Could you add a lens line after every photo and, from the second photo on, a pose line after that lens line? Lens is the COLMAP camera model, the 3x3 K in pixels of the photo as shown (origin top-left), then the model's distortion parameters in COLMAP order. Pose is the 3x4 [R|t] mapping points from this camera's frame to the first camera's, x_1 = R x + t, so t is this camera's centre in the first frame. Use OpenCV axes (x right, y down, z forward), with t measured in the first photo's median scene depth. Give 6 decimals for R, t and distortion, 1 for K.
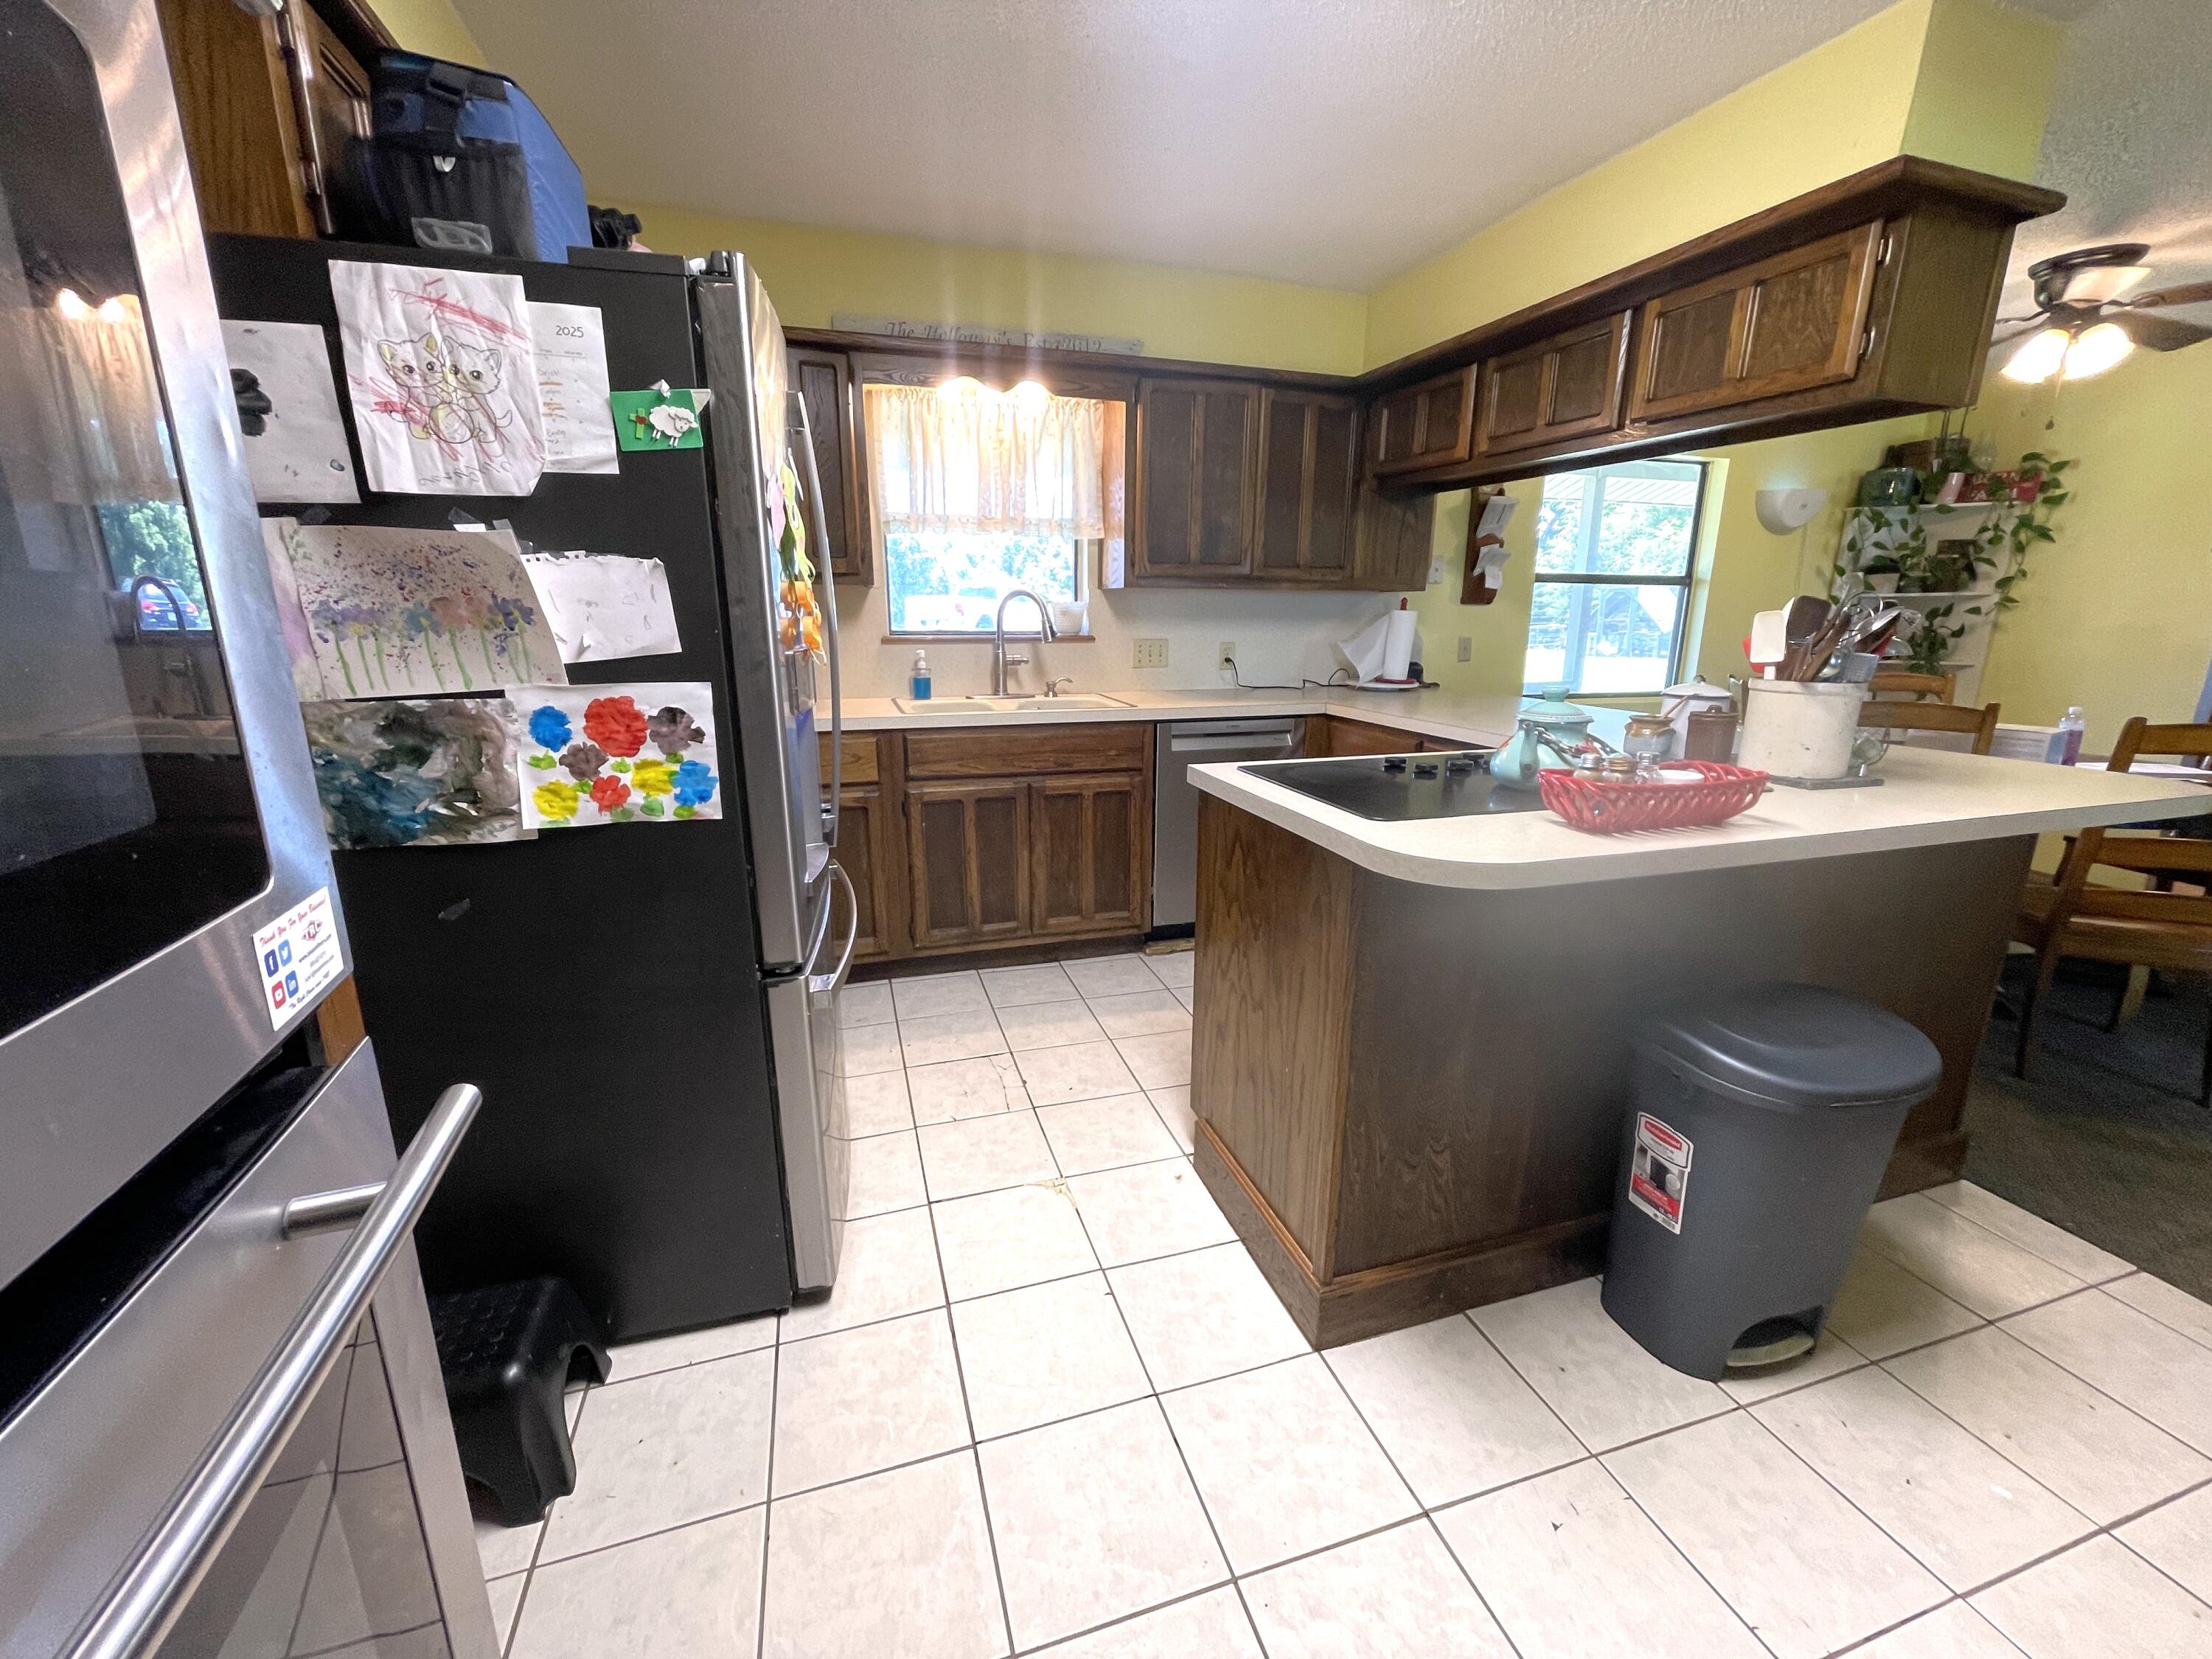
lens RADIAL K [[899.5, 0, 1106.4], [0, 899.5, 828.3], [0, 0, 1]] dist [-0.003399, -0.000943]
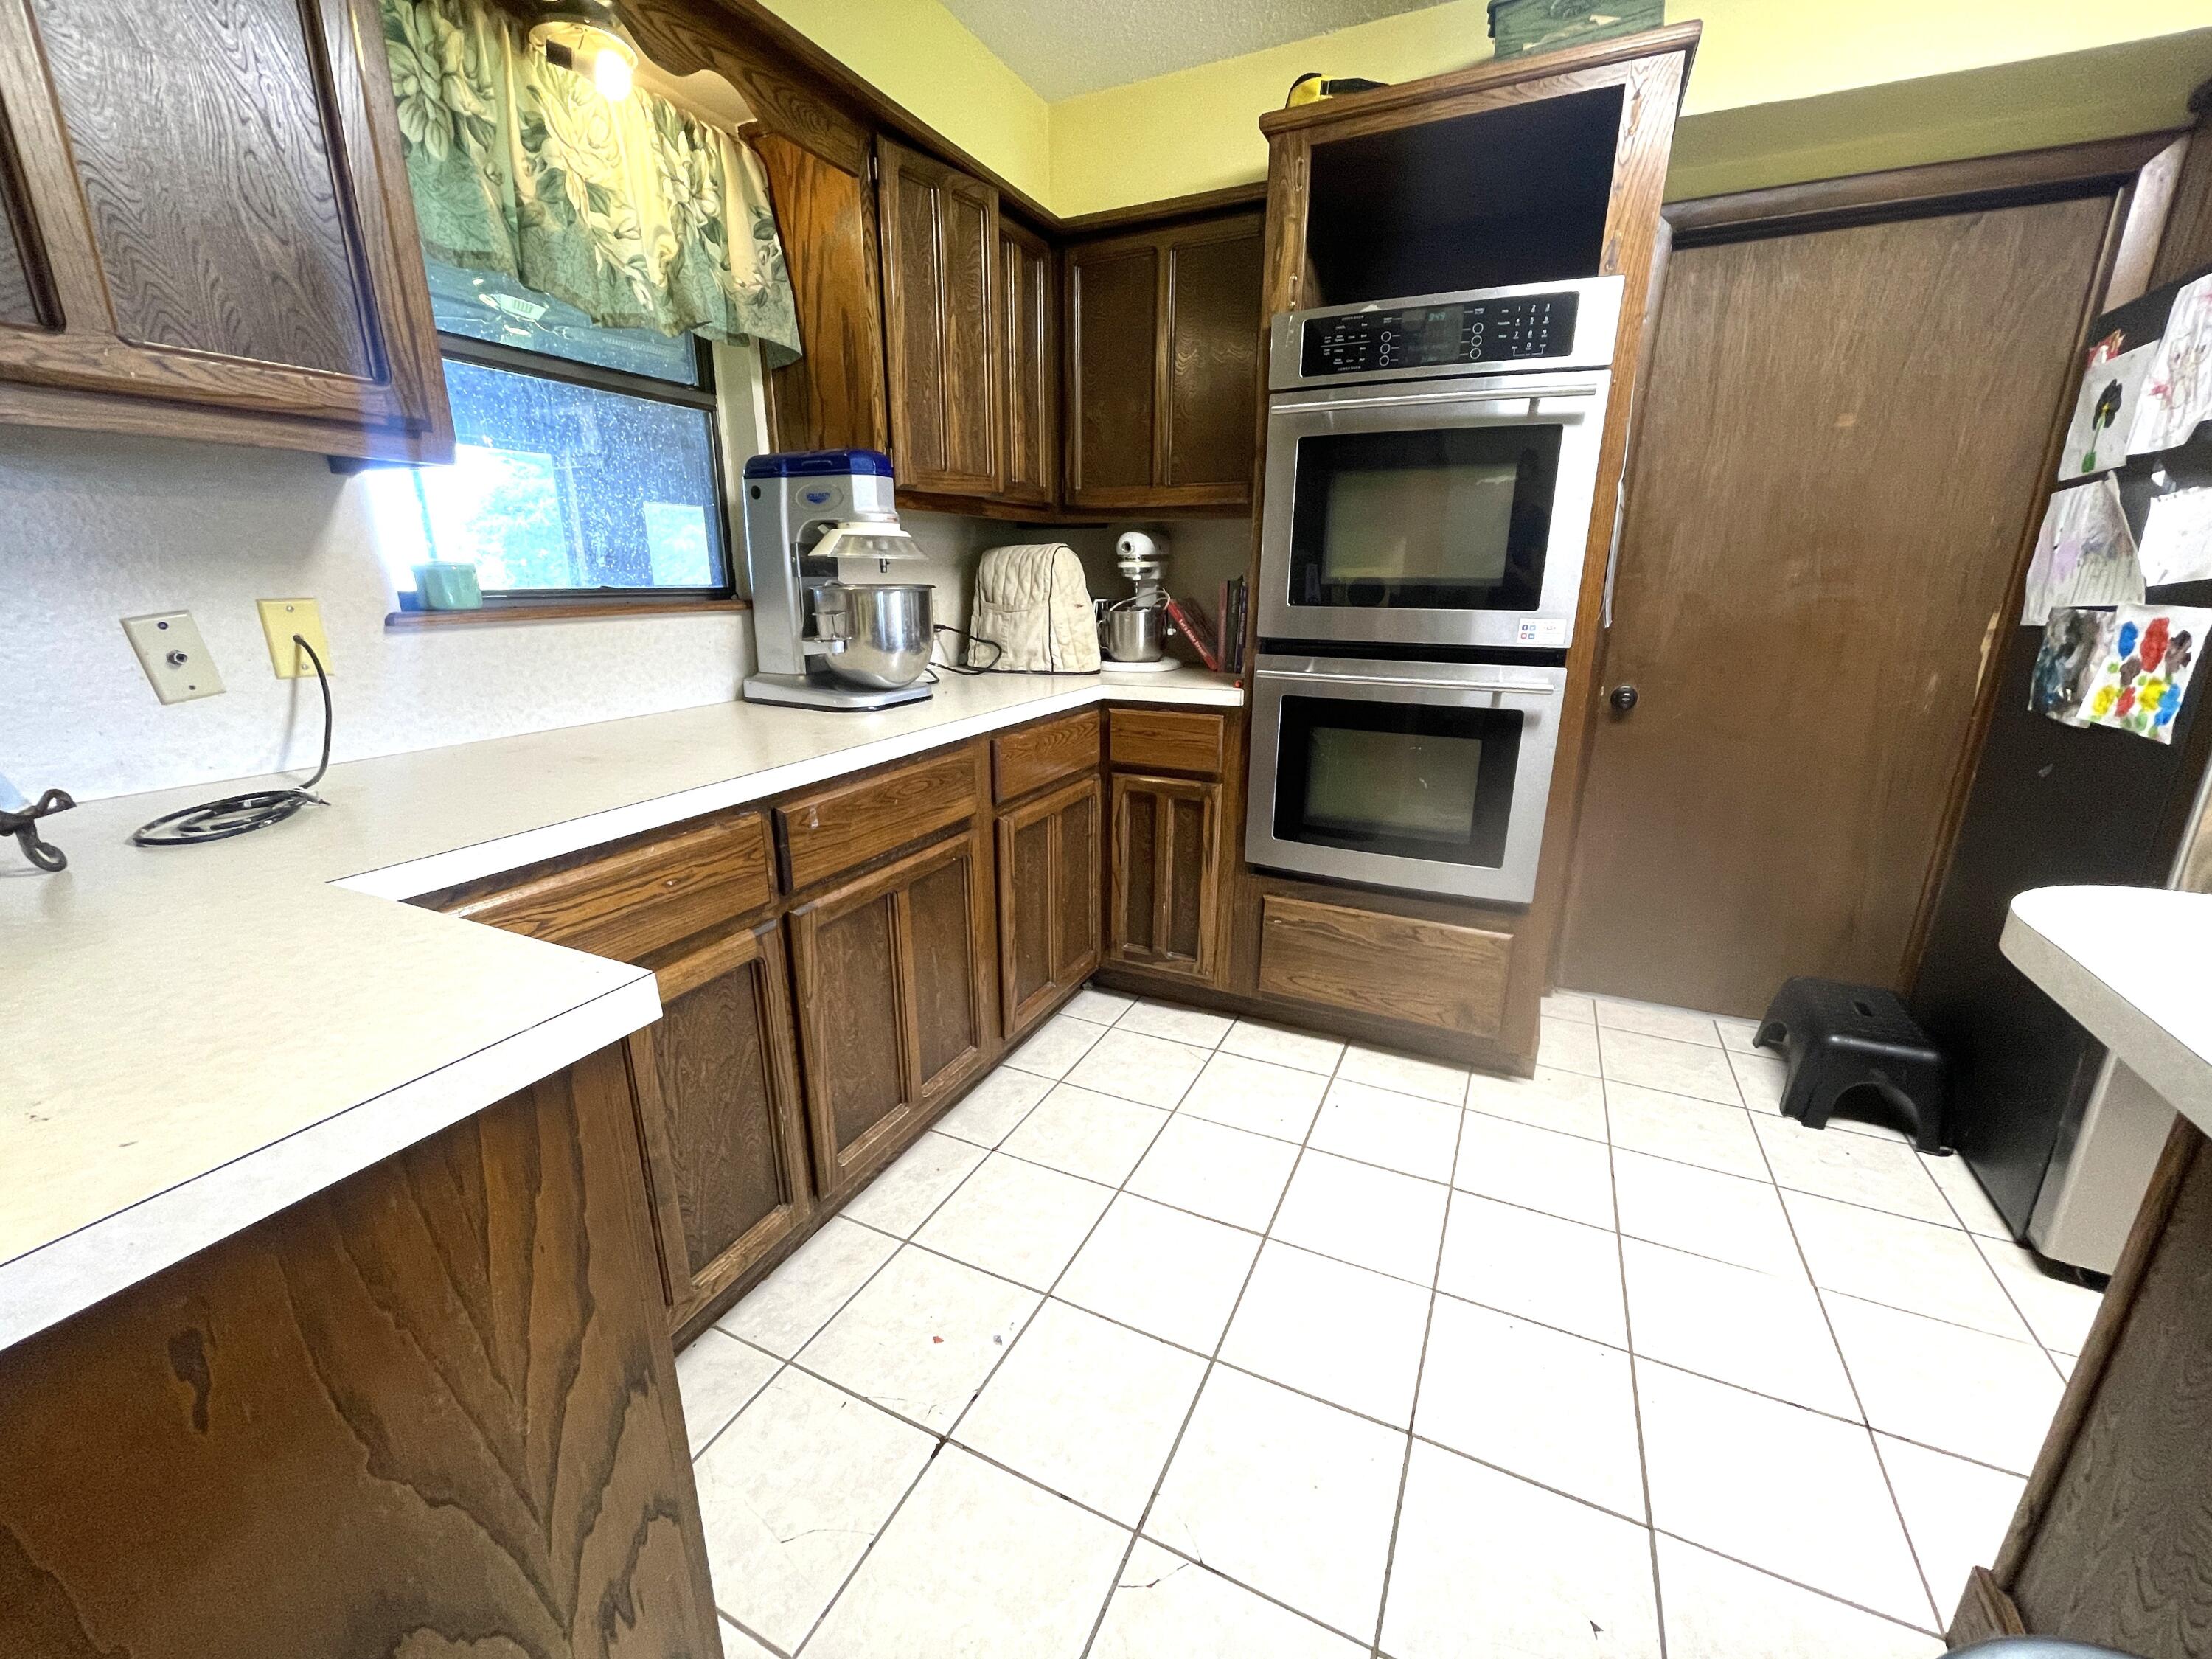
lens RADIAL K [[899.5, 0, 1097.4], [0, 899.5, 828.3], [0, 0, 1]] dist [-0.003399, -0.000943]
pose [[-0.683022, 0.198481, -0.702913, 1.156904], [-0.183379, 0.884945, 0.428070, -0.140399], [0.707003, 0.421281, -0.568040, 0.767154]]
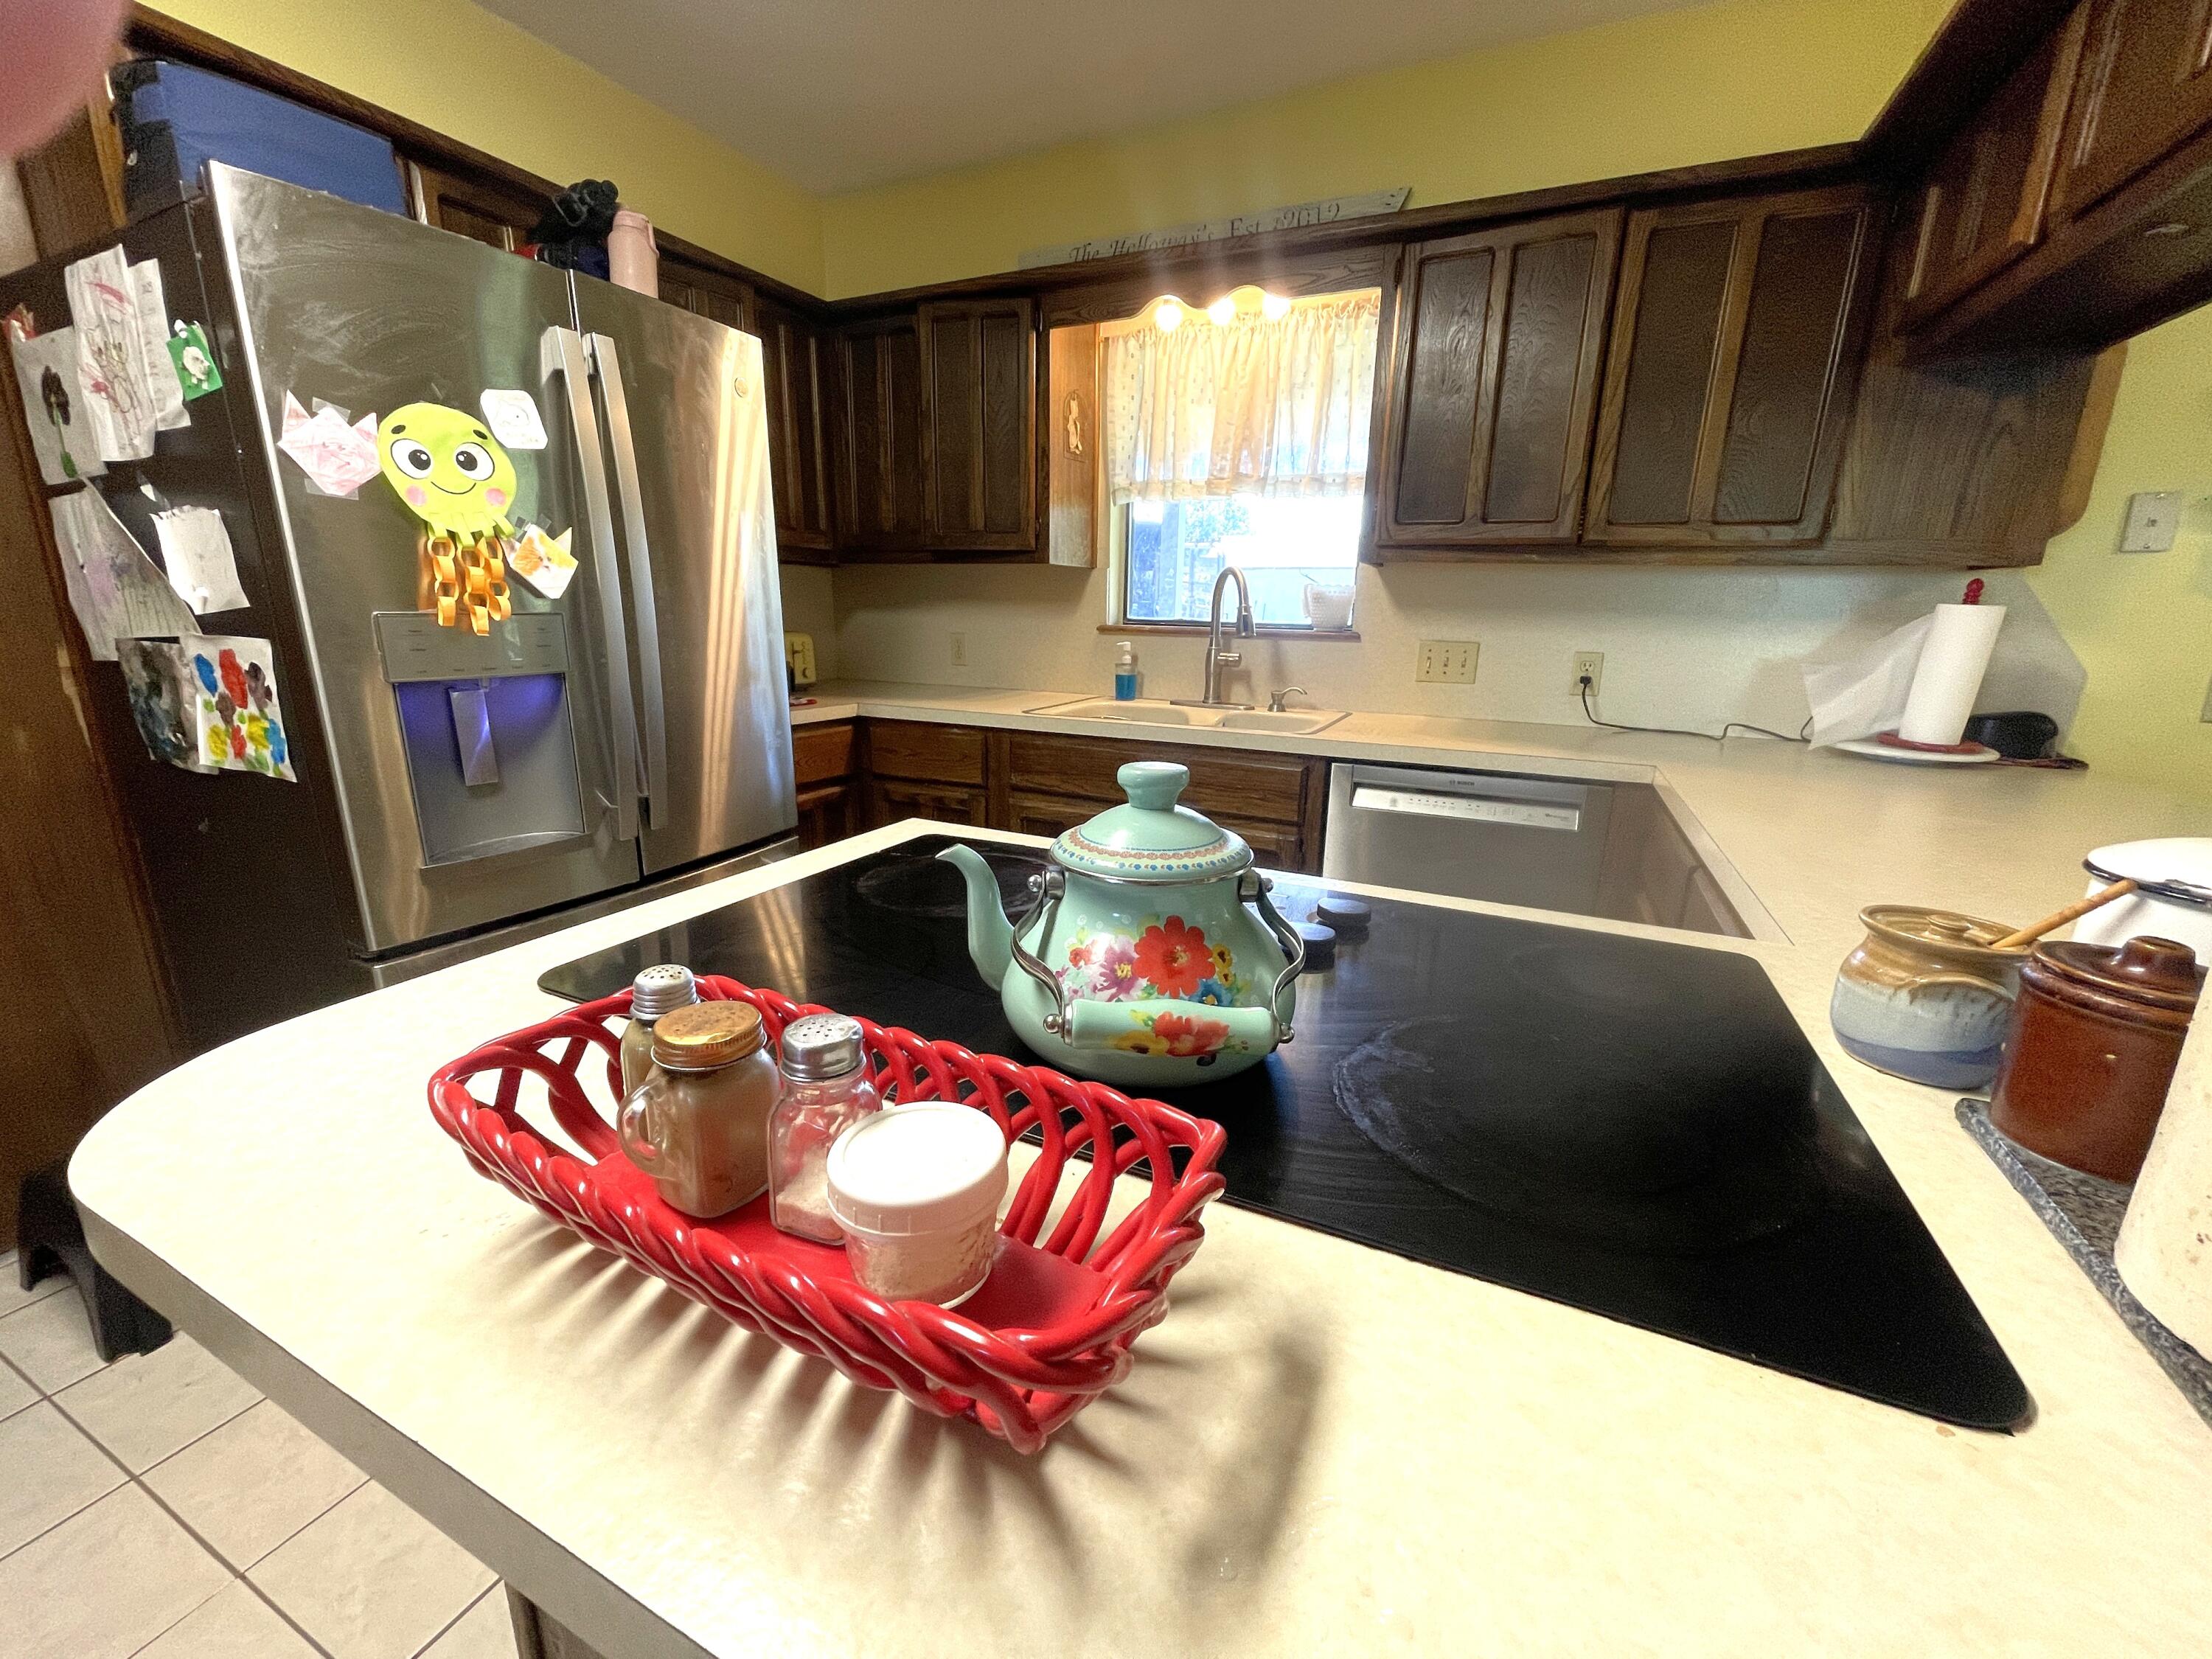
lens RADIAL K [[899.5, 0, 1096.9], [0, 899.5, 830.6], [0, 0, 1]] dist [-0.003399, -0.000943]
pose [[0.734246, 0.176898, -0.655431, 0.852556], [-0.177640, 0.981880, 0.066004, -0.178432], [0.655230, 0.067968, 0.752366, 0.856202]]
